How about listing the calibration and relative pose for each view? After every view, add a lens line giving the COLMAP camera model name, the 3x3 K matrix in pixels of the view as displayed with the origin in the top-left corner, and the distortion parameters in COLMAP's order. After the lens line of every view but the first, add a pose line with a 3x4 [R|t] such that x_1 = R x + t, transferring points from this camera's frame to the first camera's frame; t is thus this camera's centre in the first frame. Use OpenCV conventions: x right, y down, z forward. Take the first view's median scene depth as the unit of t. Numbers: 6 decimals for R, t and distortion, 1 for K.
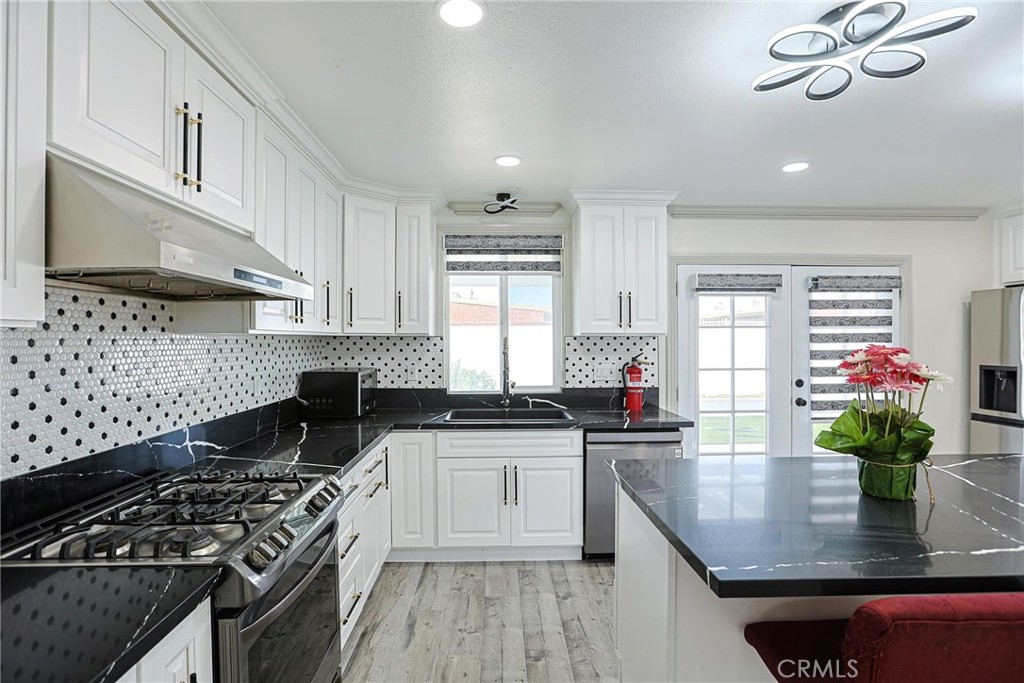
lens RADIAL K [[502.4, 0, 487.2], [0, 502.4, 334.9], [0, 0, 1]] dist [-0.049810, 0.017232]
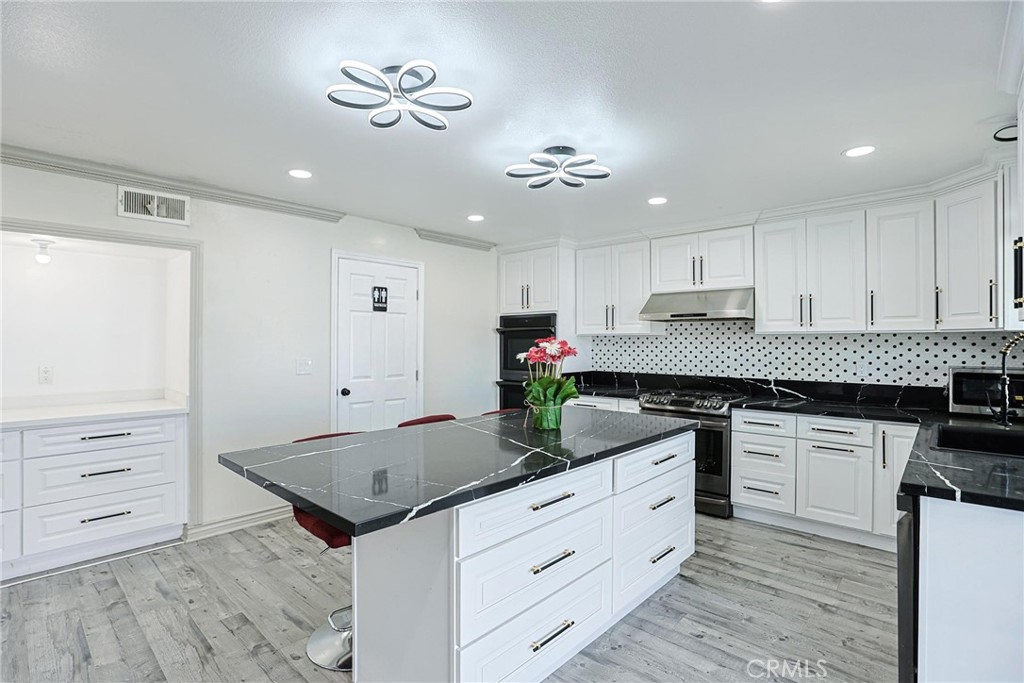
lens RADIAL K [[502.4, 0, 511.4], [0, 502.4, 339.5], [0, 0, 1]] dist [-0.049810, 0.017232]
pose [[-0.682663, -0.002906, -0.730728, 0.917731], [0.004868, 0.999952, -0.008525, 0.017708], [0.730717, -0.009377, -0.682616, 0.889253]]
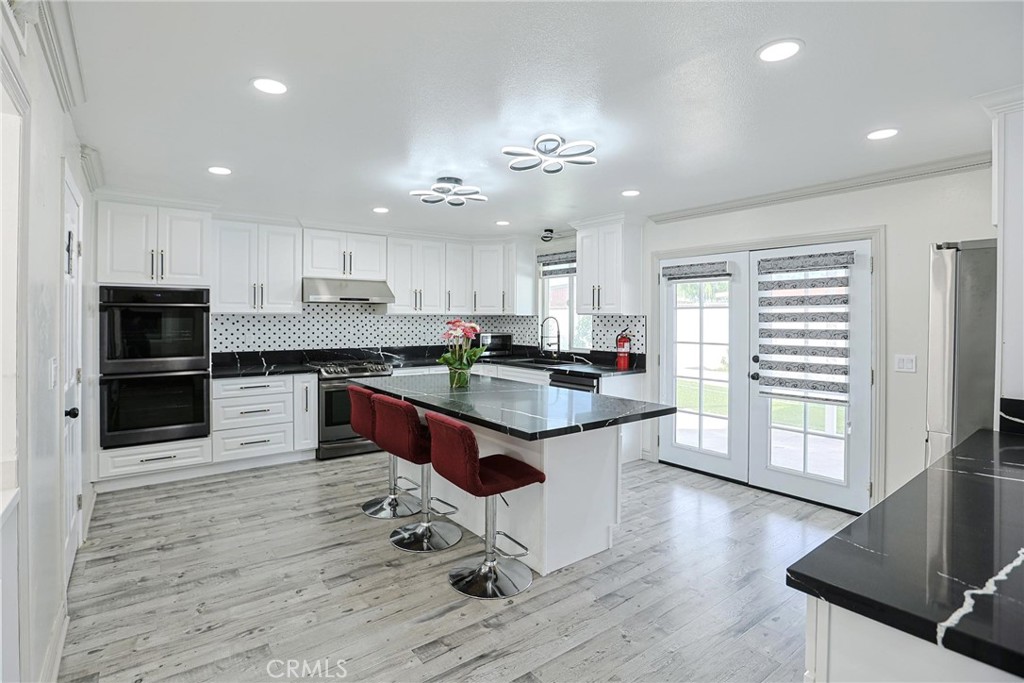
lens RADIAL K [[502.4, 0, 505.0], [0, 502.4, 299.0], [0, 0, 1]] dist [-0.049810, 0.017232]
pose [[0.594442, -0.025676, -0.803728, 1.205196], [0.002845, 0.999551, -0.029827, -0.002737], [0.804133, 0.015444, 0.594248, -0.090914]]
